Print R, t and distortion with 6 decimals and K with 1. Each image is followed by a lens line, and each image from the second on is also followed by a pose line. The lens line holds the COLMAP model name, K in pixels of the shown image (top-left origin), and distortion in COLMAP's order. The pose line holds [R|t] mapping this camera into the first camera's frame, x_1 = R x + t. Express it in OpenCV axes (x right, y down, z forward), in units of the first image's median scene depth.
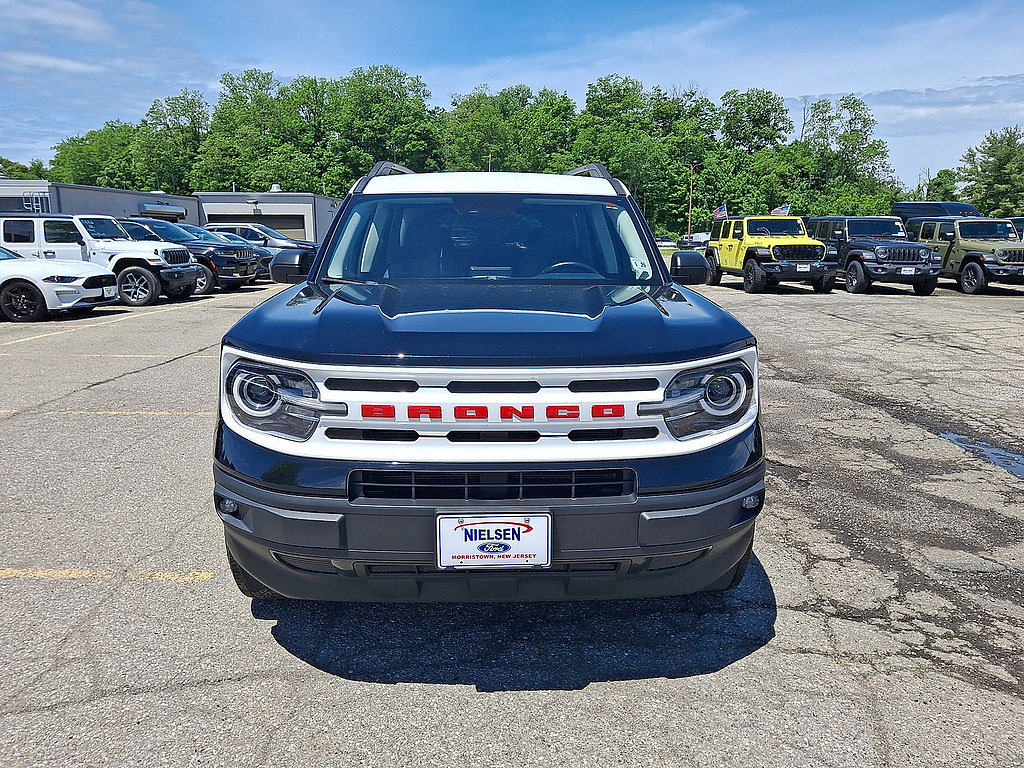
lens RADIAL K [[763.1, 0, 512.9], [0, 763.1, 378.6], [0, 0, 1]] dist [0.027998, -0.046811]
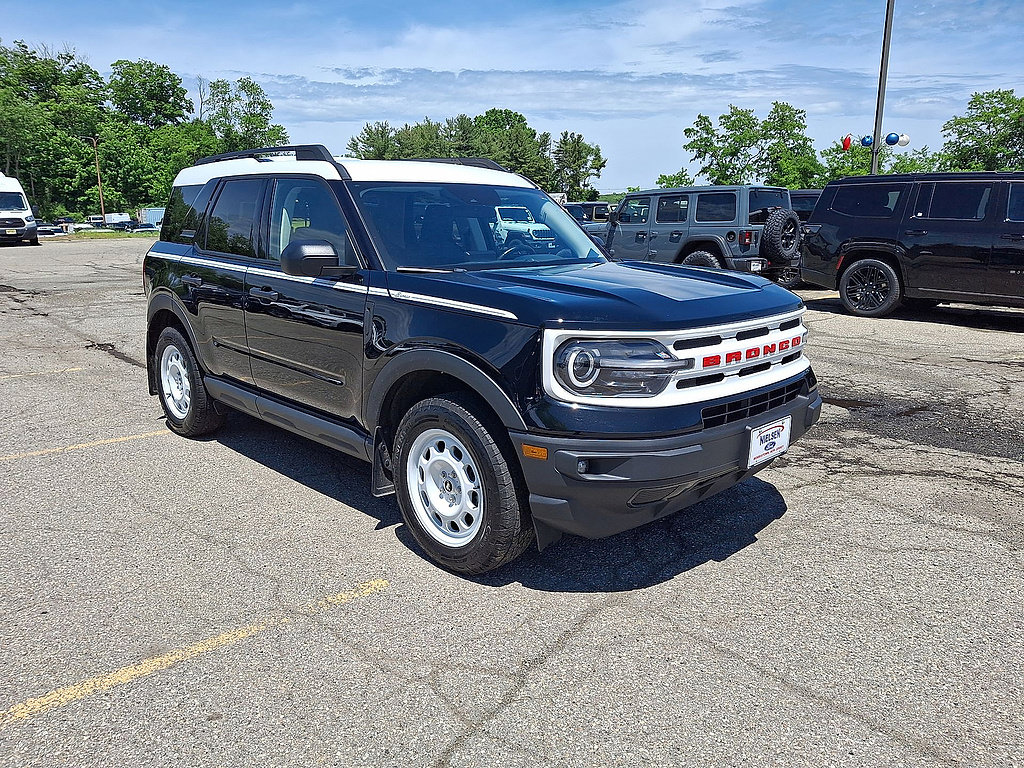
lens RADIAL K [[763.1, 0, 505.4], [0, 763.1, 376.8], [0, 0, 1]] dist [0.027998, -0.046811]
pose [[0.744705, -0.141862, 0.652143, -0.879898], [0.126722, 0.989428, 0.070524, -0.045737], [-0.655253, 0.030122, 0.754809, 0.163567]]
